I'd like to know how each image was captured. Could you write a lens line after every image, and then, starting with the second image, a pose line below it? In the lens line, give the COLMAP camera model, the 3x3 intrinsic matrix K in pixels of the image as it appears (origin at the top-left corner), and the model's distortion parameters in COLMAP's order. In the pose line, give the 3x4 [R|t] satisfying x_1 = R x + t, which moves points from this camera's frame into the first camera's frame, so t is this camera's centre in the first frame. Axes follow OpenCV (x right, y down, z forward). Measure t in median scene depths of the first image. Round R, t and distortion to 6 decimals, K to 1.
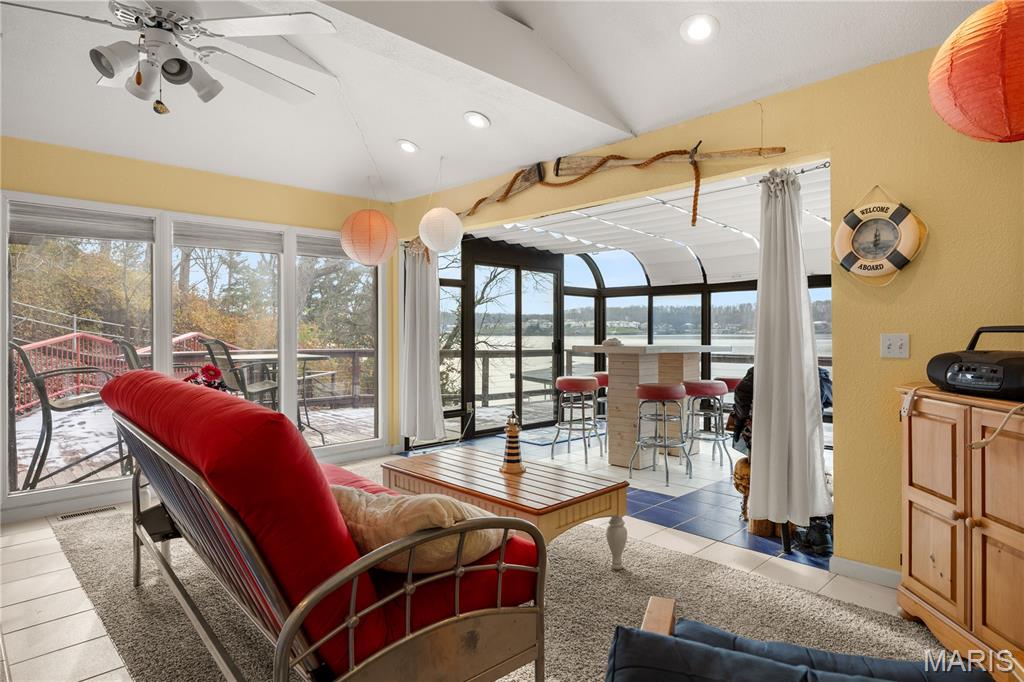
lens RADIAL K [[584.2, 0, 508.1], [0, 584.2, 332.1], [0, 0, 1]] dist [0.004824, 0.000791]
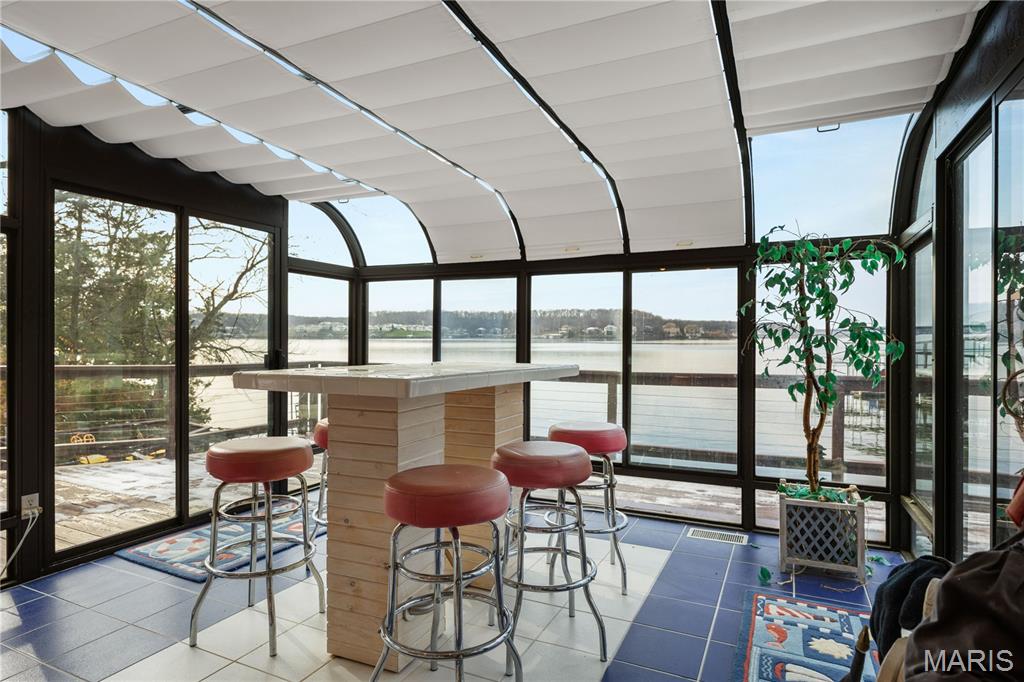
lens RADIAL K [[584.2, 0, 508.2], [0, 584.2, 338.0], [0, 0, 1]] dist [0.004824, 0.000791]
pose [[0.940969, 0.006321, 0.338433, 0.126173], [-0.007589, 0.999968, 0.002424, -0.002572], [-0.338407, -0.004849, 0.940987, 0.470193]]
